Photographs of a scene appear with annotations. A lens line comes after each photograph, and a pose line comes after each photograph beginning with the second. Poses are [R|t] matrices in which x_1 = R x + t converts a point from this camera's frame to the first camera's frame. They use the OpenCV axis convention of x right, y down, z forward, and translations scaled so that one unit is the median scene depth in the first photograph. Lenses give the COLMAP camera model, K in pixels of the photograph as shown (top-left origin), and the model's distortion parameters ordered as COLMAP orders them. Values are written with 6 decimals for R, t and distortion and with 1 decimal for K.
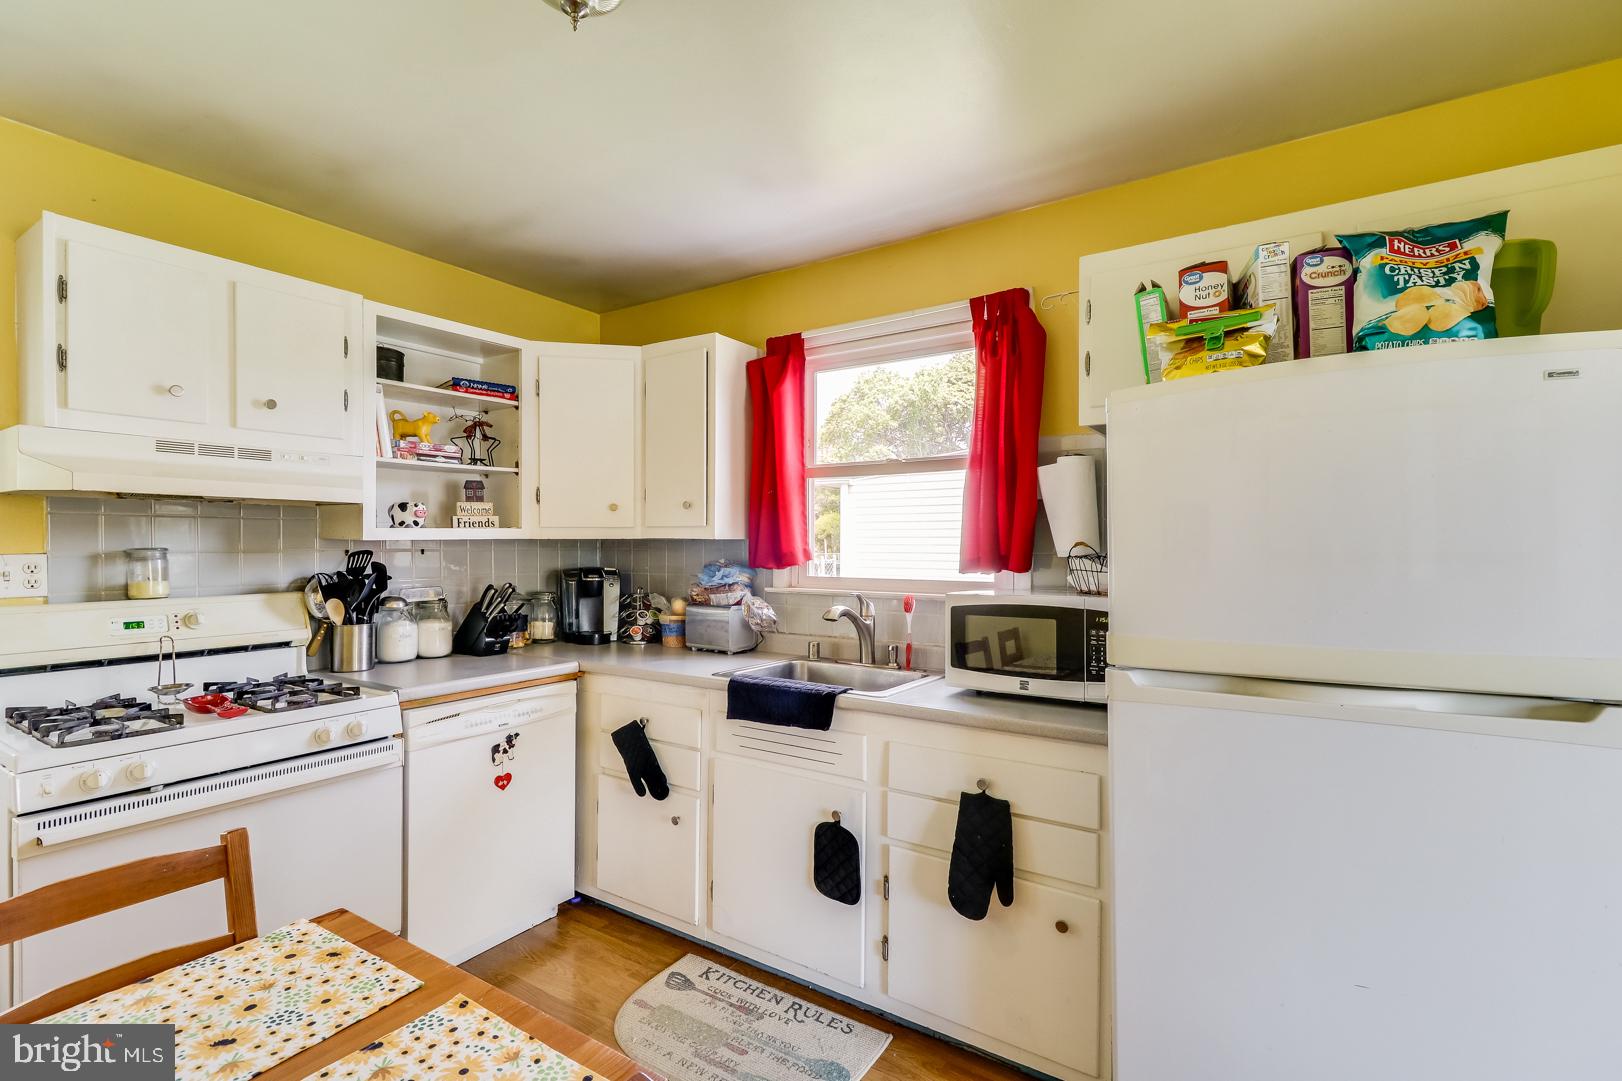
lens RADIAL K [[747.6, 0, 805.2], [0, 747.6, 545.4], [0, 0, 1]] dist [0.001088, -0.000044]
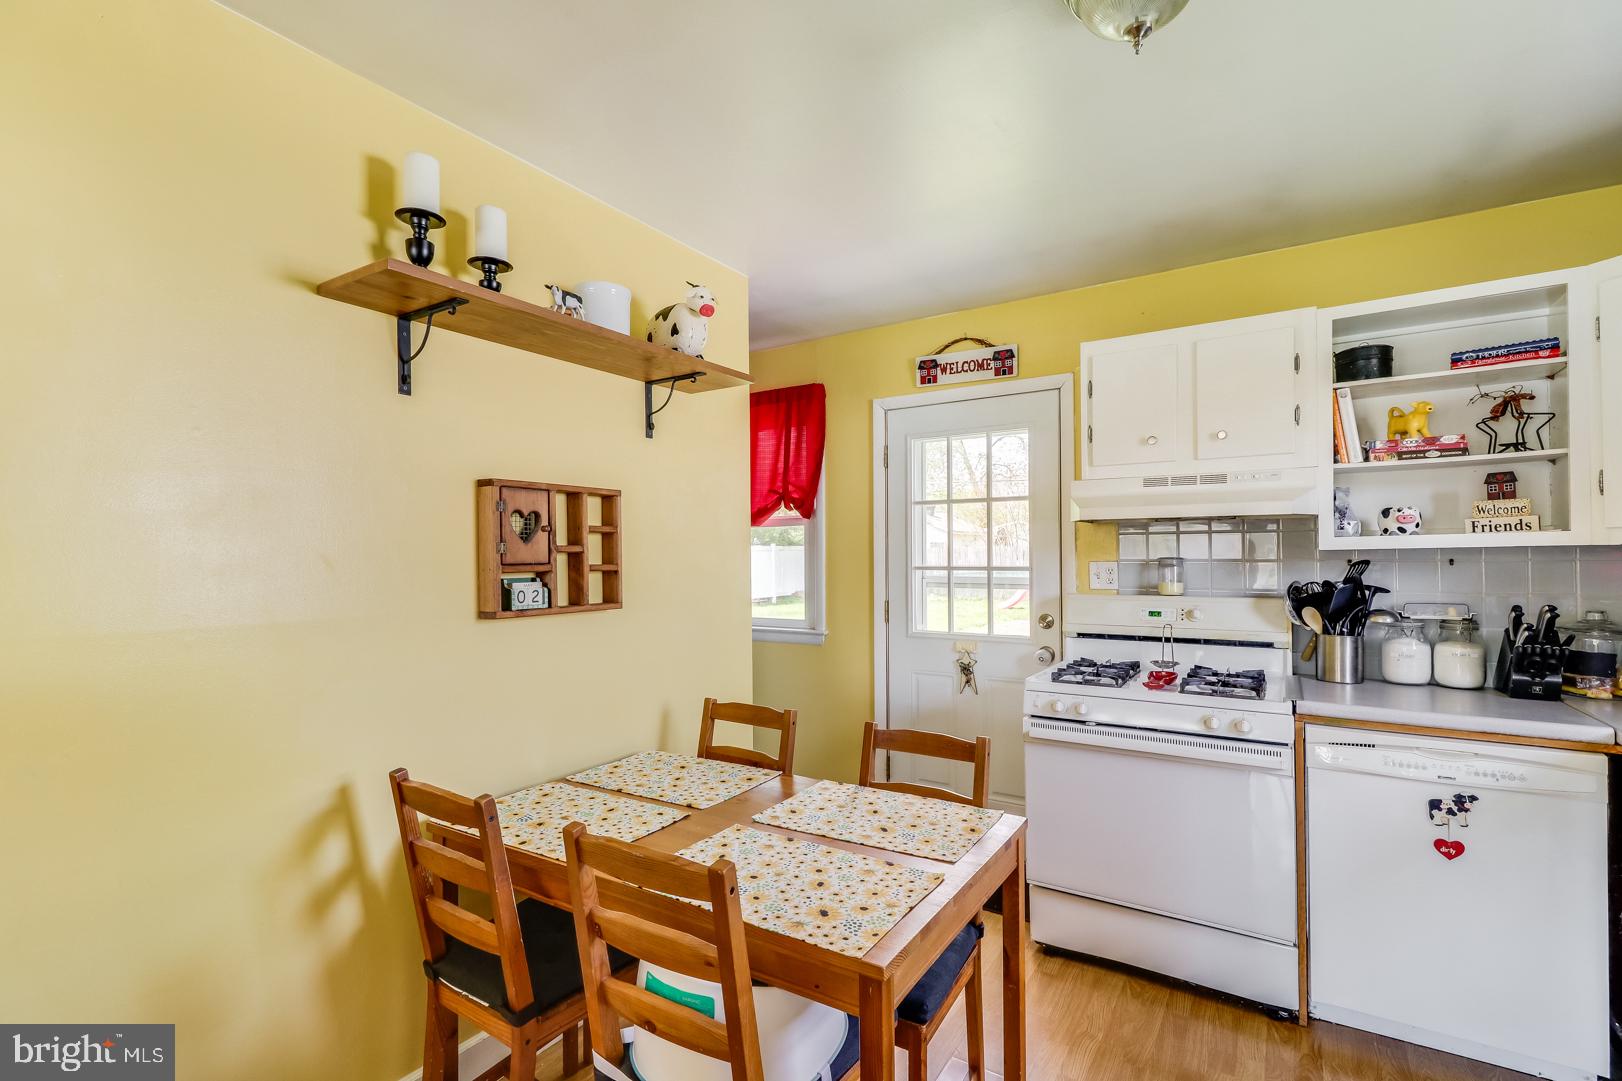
lens RADIAL K [[747.6, 0, 804.7], [0, 747.6, 544.2], [0, 0, 1]] dist [0.001088, -0.000044]
pose [[0.001376, -0.016988, -0.999855, 0.384693], [0.003178, 0.999851, -0.016983, 0.000264], [0.999994, -0.003155, 0.001430, 0.294571]]
